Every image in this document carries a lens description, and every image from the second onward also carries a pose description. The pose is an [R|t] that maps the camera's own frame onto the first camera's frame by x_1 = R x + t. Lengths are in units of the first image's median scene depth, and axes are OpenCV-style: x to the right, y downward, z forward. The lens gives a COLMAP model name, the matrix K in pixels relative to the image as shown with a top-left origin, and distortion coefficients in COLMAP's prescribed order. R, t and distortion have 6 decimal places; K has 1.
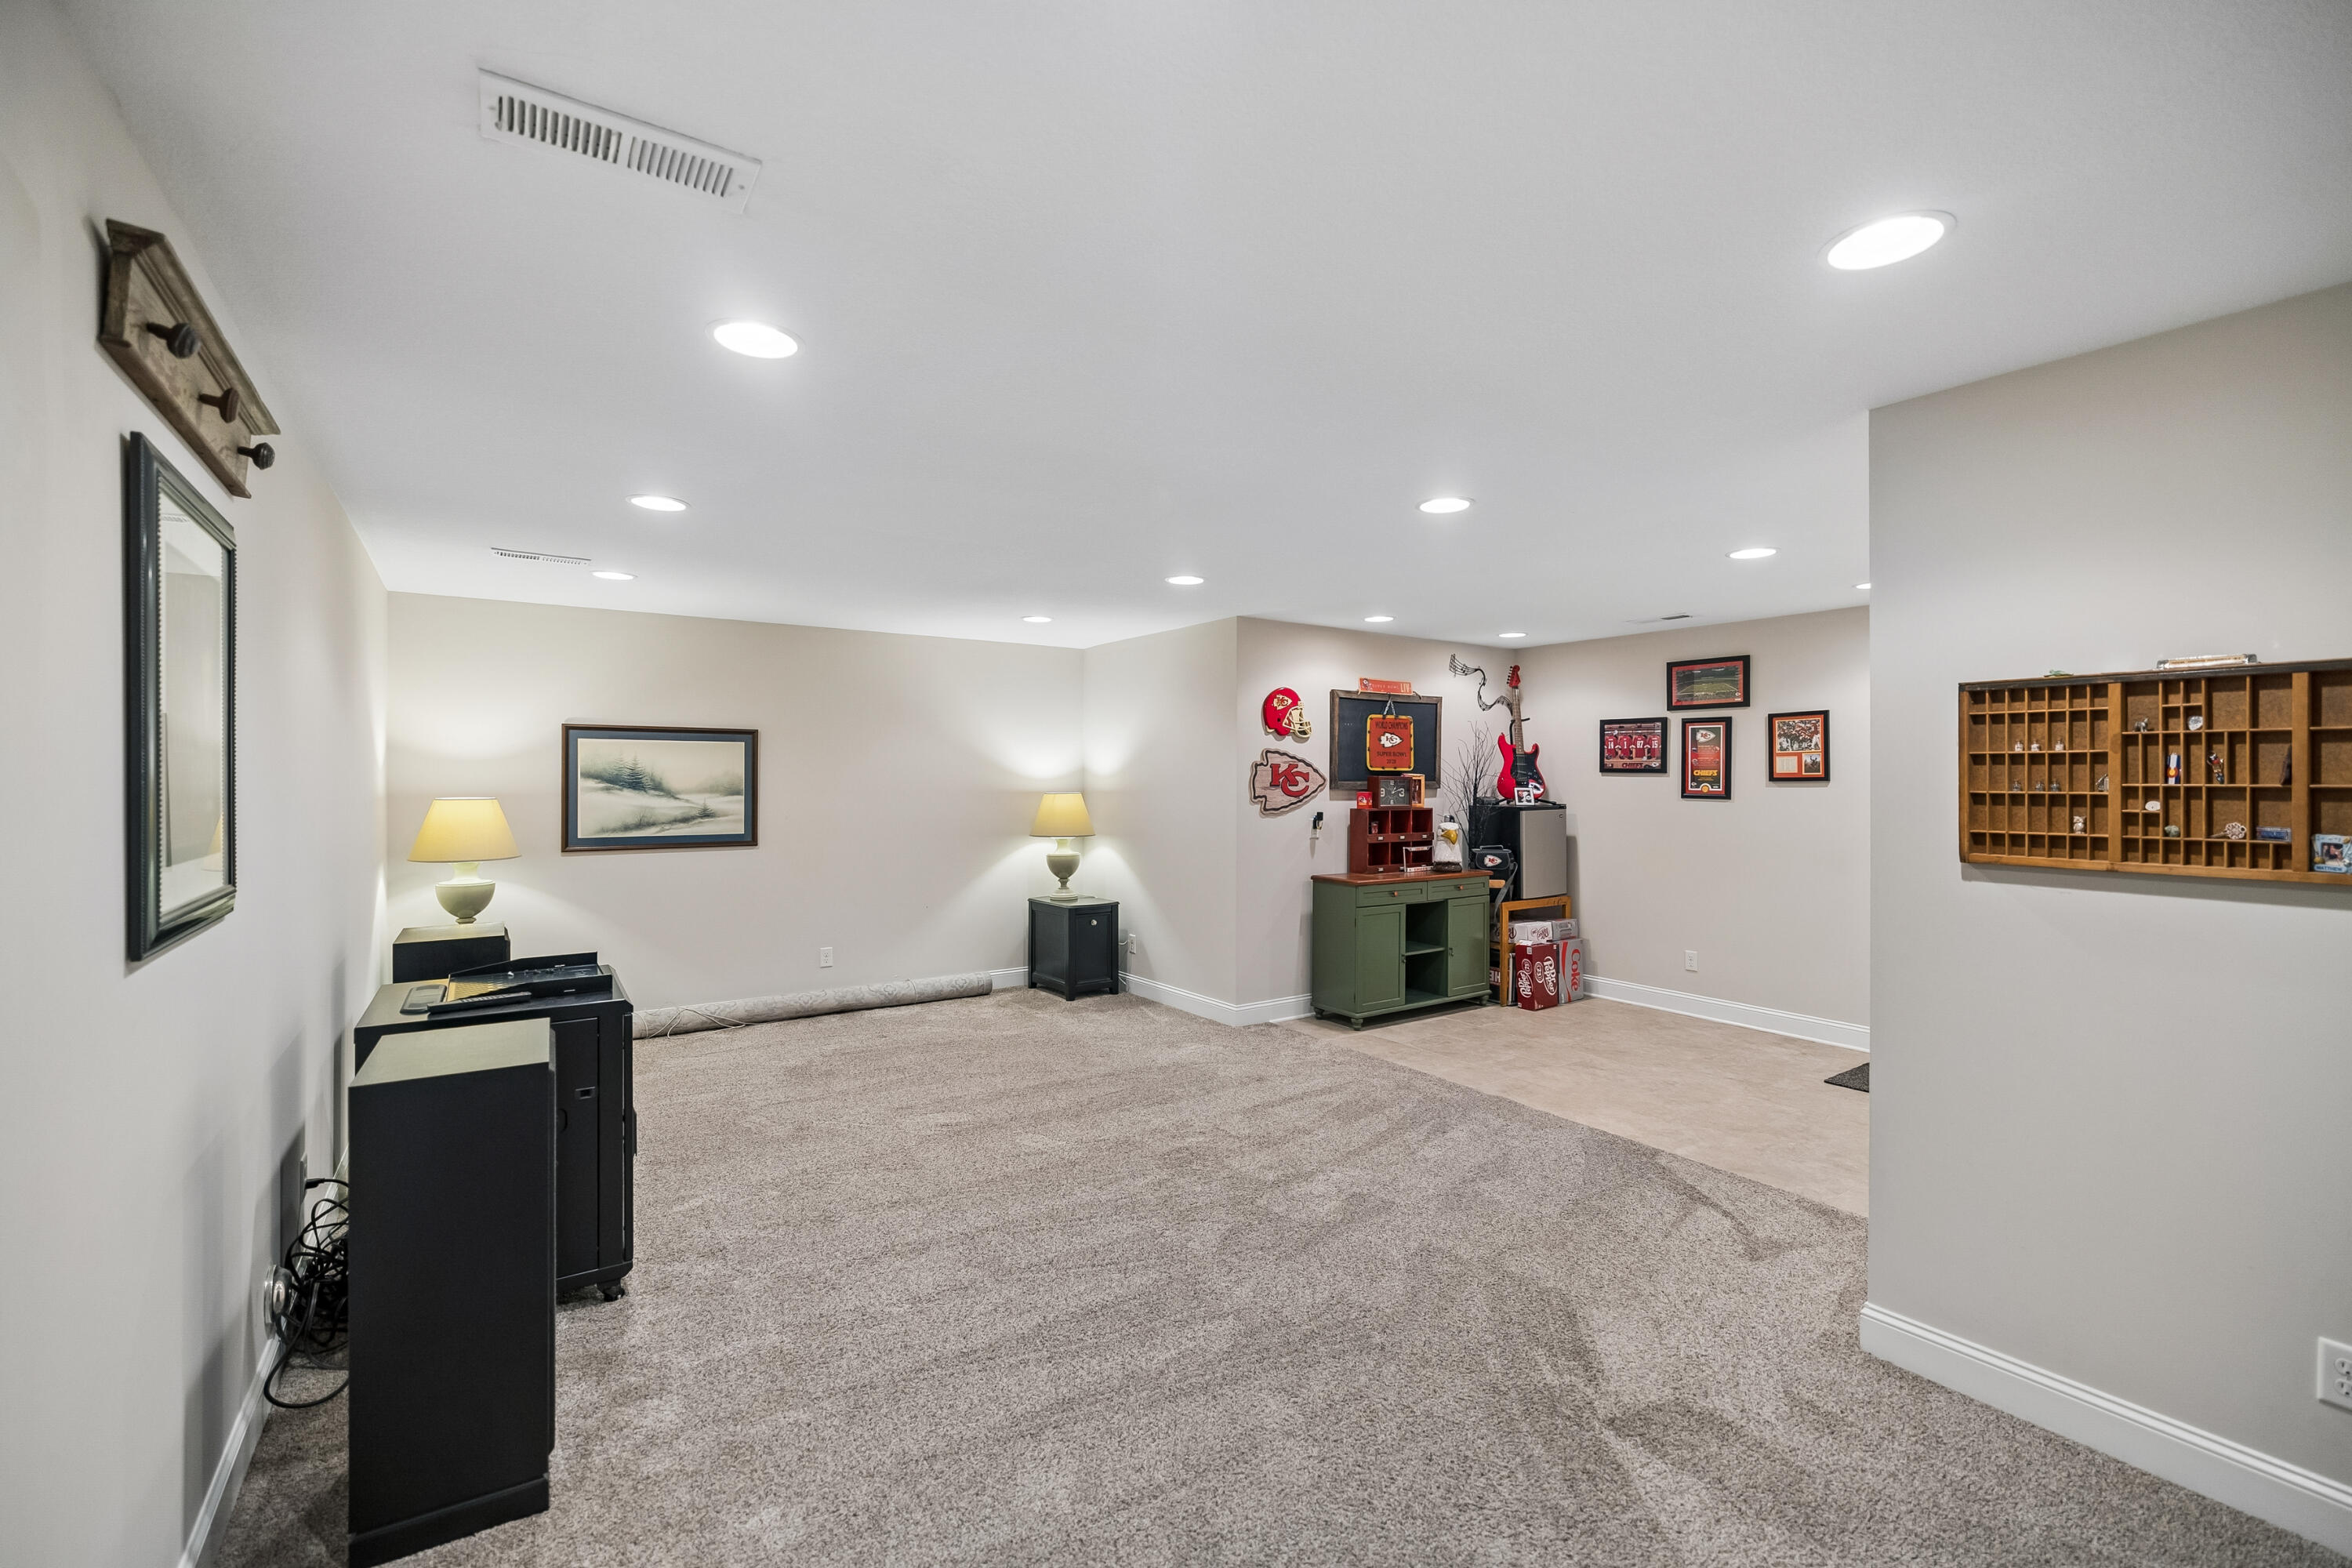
lens RADIAL K [[991.8, 0, 1176.0], [0, 991.8, 784.0], [0, 0, 1]] dist [-0.000702, 0.000001]
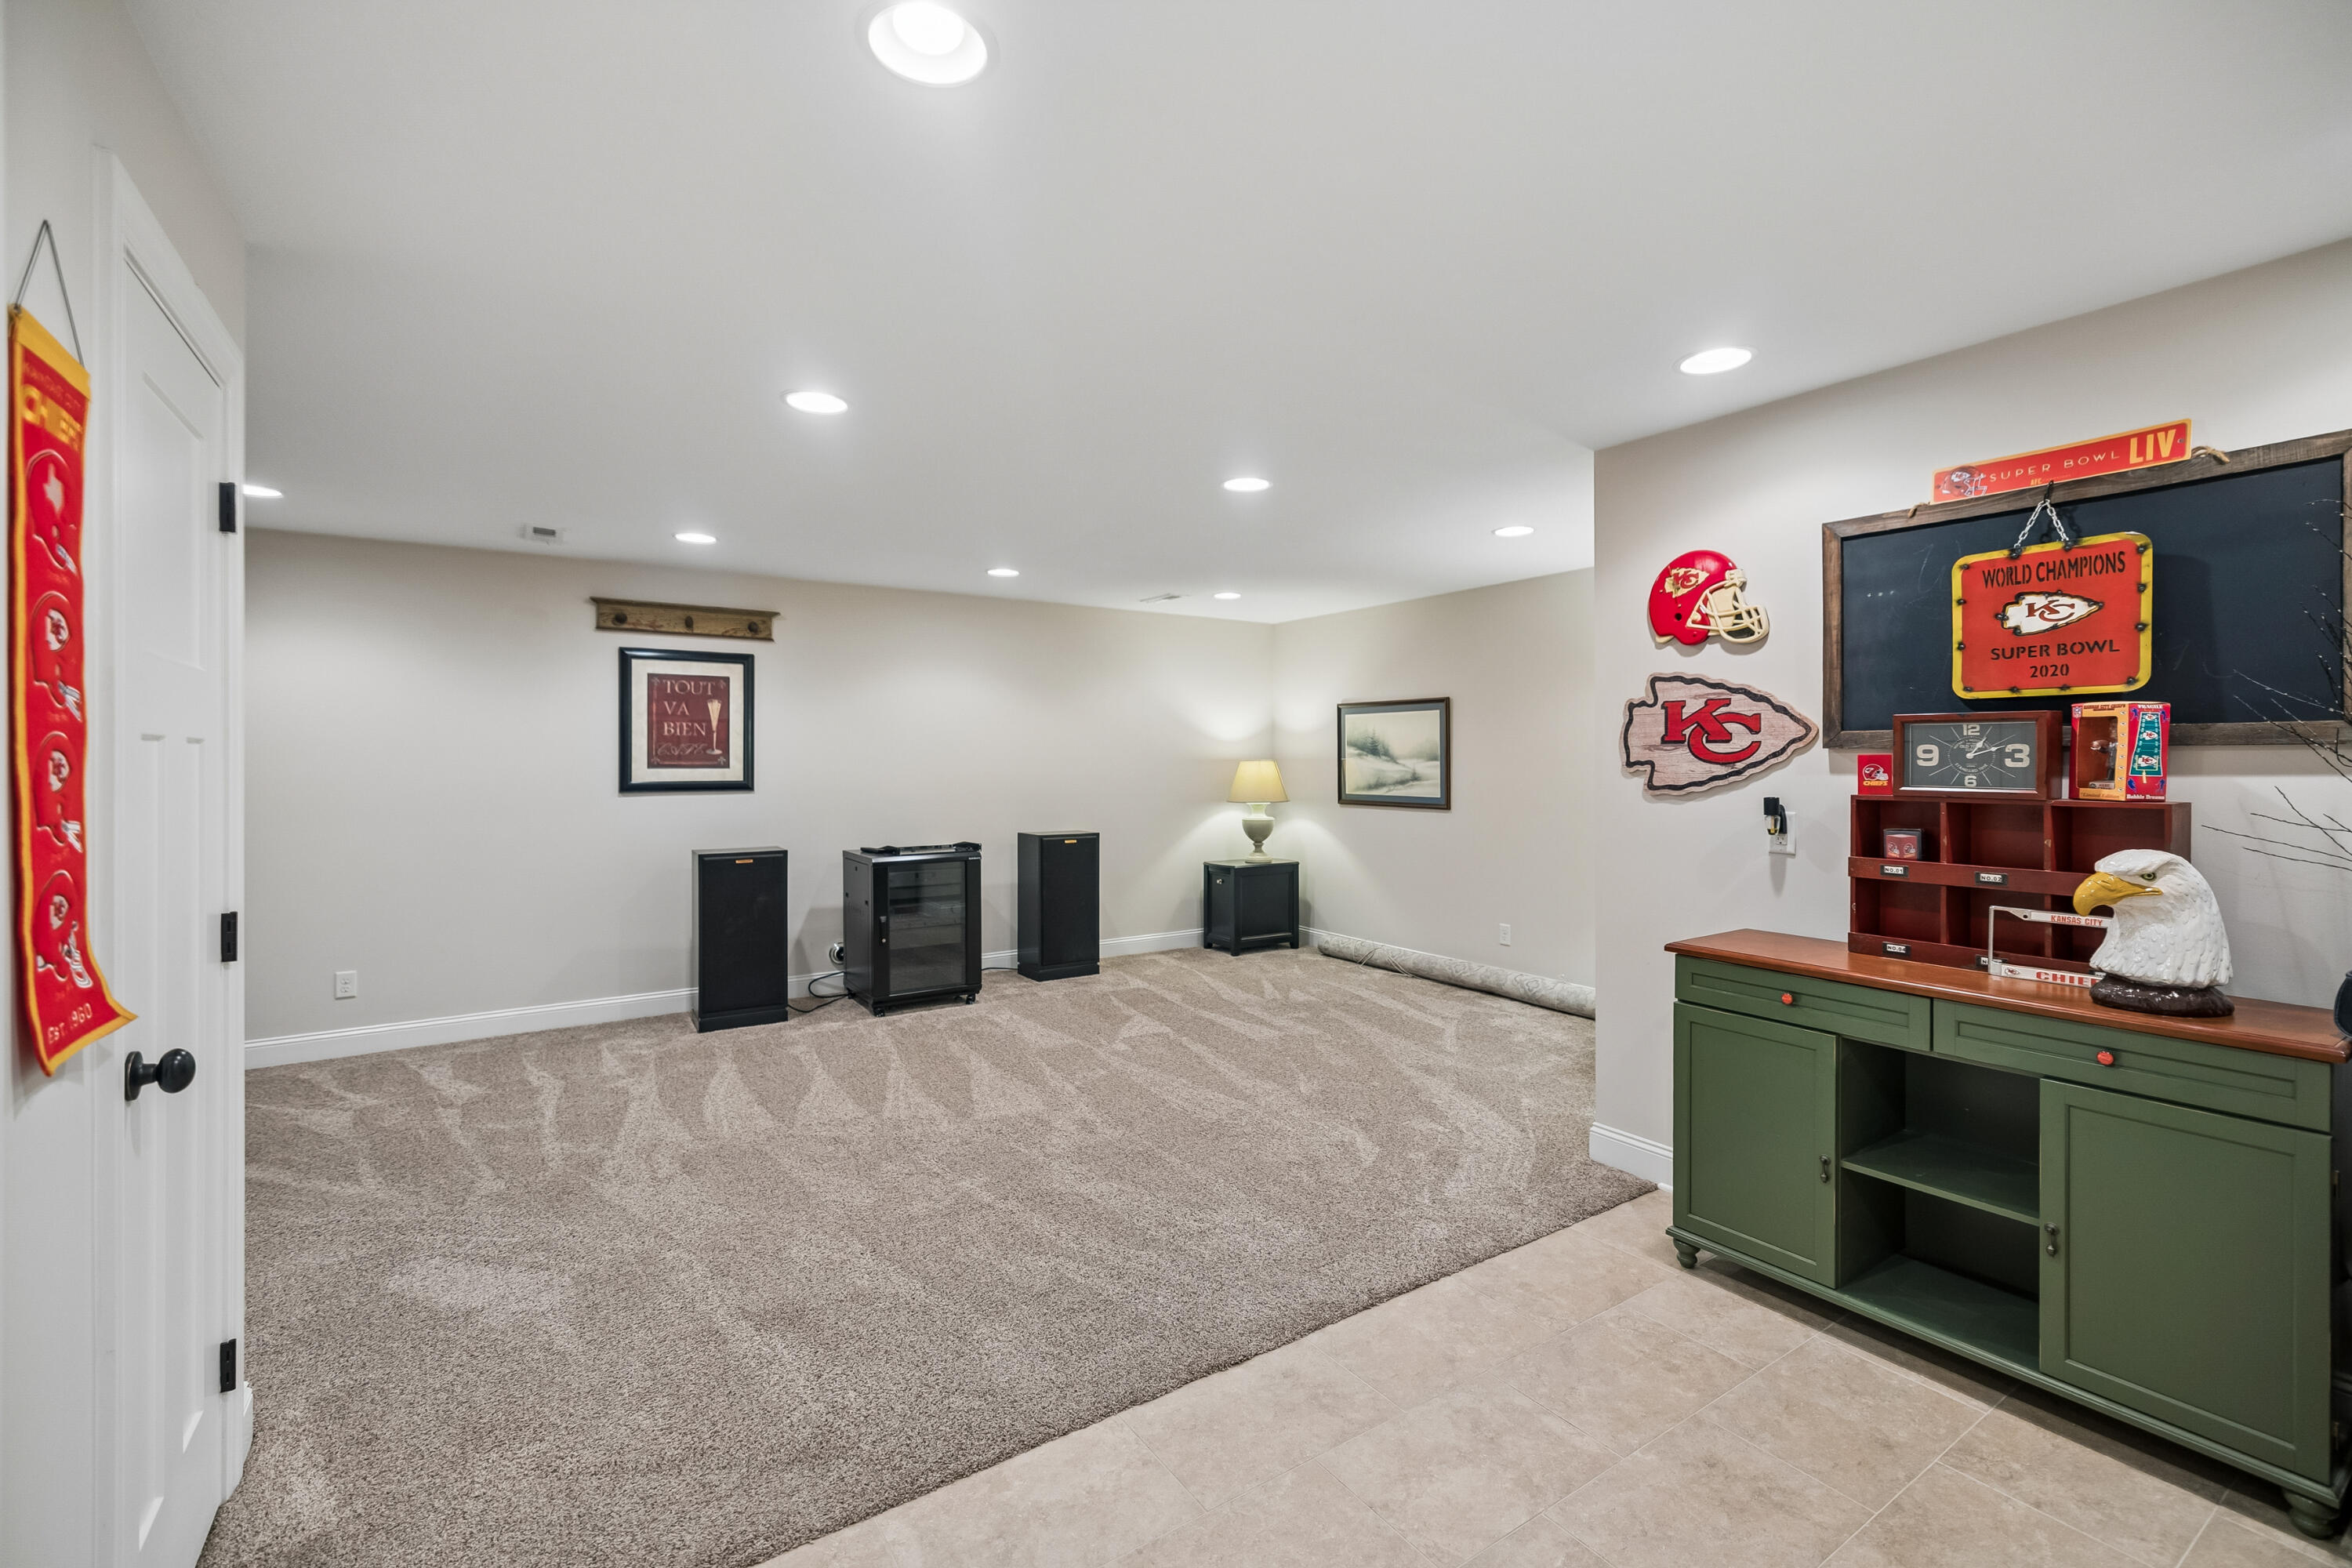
lens RADIAL K [[1014.9, 0, 1185.3], [0, 1014.9, 754.6], [0, 0, 1]] dist [0.000746, 0.000115]
pose [[-0.008698, -0.006509, -0.999941, 0.638191], [-0.007576, 0.999951, -0.006443, 0.013547], [0.999933, 0.007520, -0.008747, 0.742952]]
